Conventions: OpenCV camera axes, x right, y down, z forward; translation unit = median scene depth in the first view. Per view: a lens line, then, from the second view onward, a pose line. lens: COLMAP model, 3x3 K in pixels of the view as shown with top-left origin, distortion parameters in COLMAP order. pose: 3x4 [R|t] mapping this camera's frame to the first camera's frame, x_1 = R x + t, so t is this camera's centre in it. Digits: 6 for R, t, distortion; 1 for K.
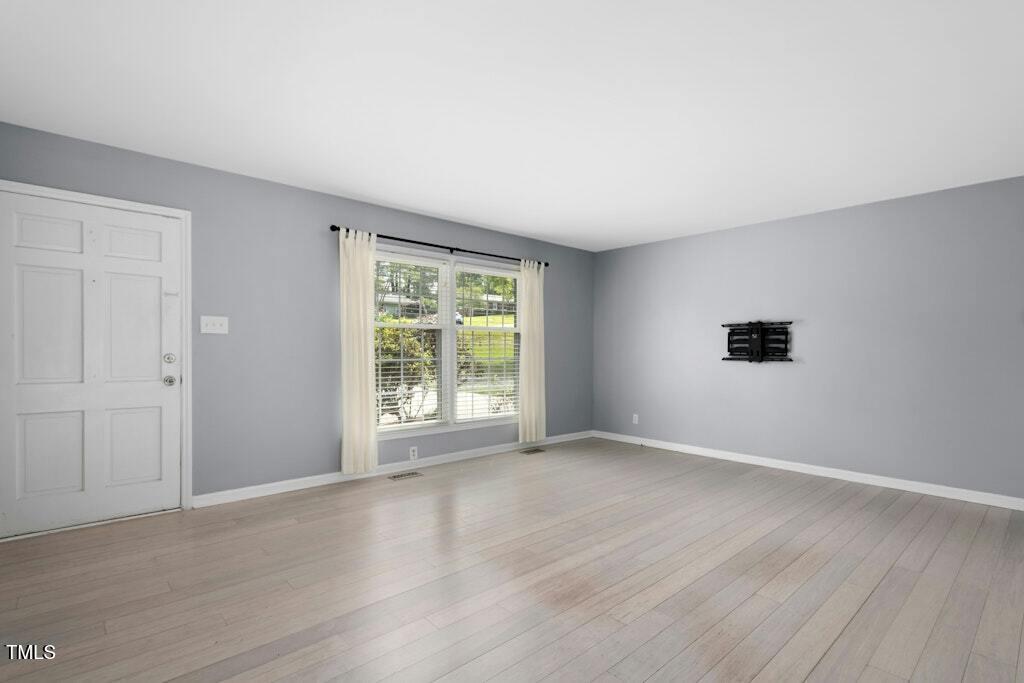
lens RADIAL K [[496.8, 0, 512.0], [0, 496.8, 341.5], [0, 0, 1]] dist [-0.001050, 0.000002]
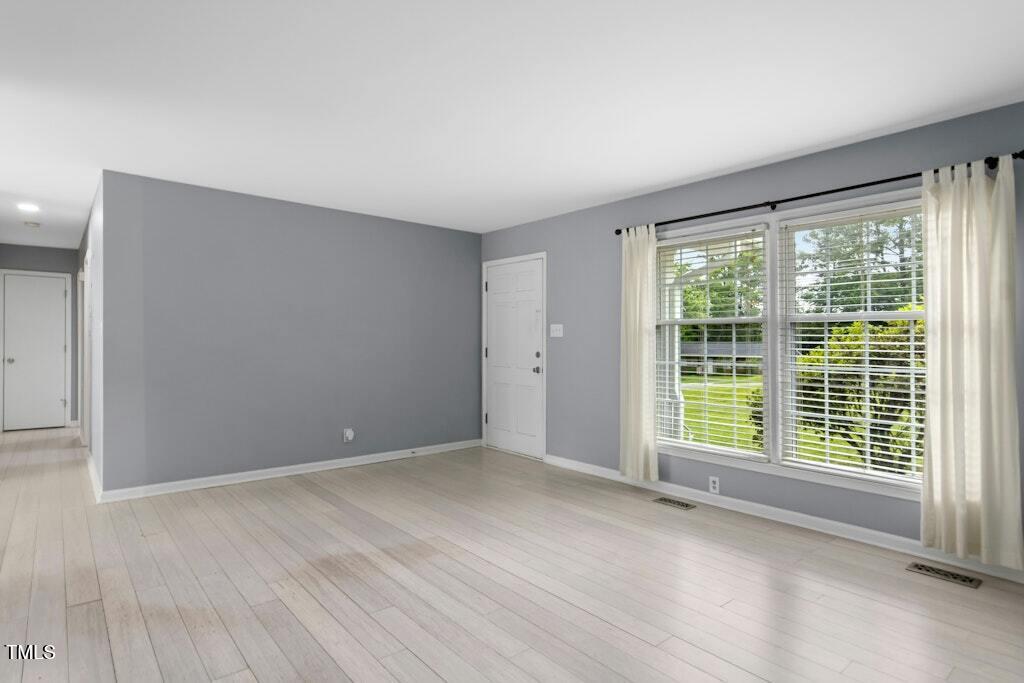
lens RADIAL K [[533.1, 0, 512.1], [0, 533.1, 330.2], [0, 0, 1]] dist [-0.000893, -0.000378]
pose [[-0.029375, -0.033026, -0.999023, 0.854772], [0.001531, 0.999451, -0.033085, 0.013309], [0.999567, -0.002501, -0.029308, 0.933386]]
